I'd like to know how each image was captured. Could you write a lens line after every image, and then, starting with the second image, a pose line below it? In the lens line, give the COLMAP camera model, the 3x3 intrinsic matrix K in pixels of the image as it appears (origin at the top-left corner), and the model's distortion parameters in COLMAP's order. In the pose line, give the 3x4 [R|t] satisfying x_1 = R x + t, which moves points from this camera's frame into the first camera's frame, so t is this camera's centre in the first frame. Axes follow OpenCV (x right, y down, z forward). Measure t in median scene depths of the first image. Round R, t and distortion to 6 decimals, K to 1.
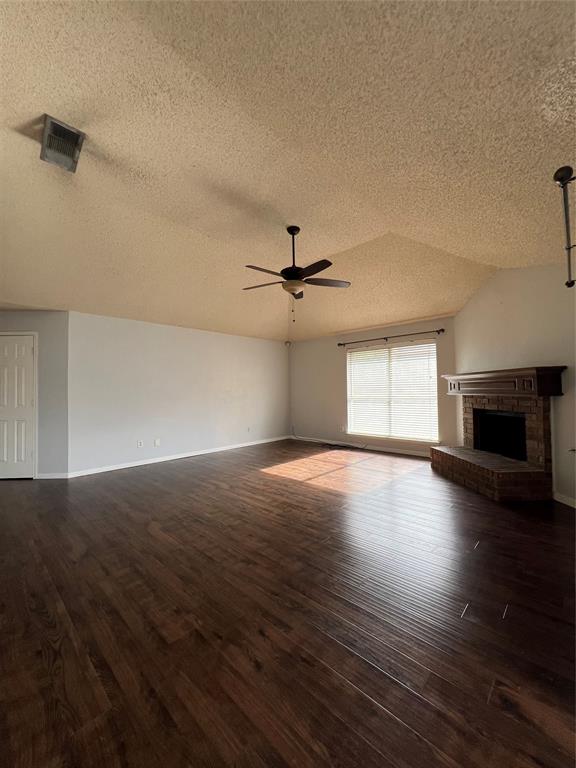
lens RADIAL K [[306.9, 0, 289.7], [0, 306.9, 383.0], [0, 0, 1]] dist [-0.002035, 0.000027]
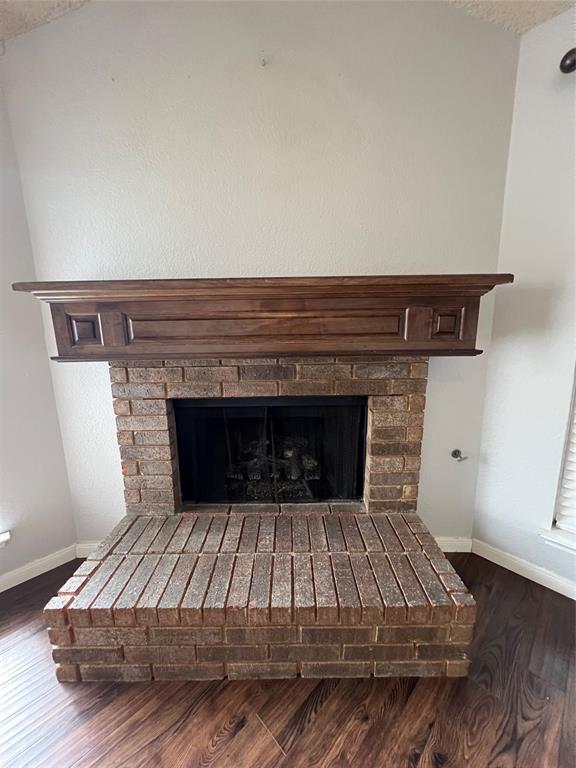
lens RADIAL K [[306.9, 0, 289.7], [0, 306.9, 383.0], [0, 0, 1]] dist [-0.002035, 0.000027]
pose [[0.031679, -0.172372, 0.984522, 0.294042], [-0.012115, 0.984878, 0.172824, 0.009509], [-0.999425, -0.017402, 0.029111, 0.874066]]
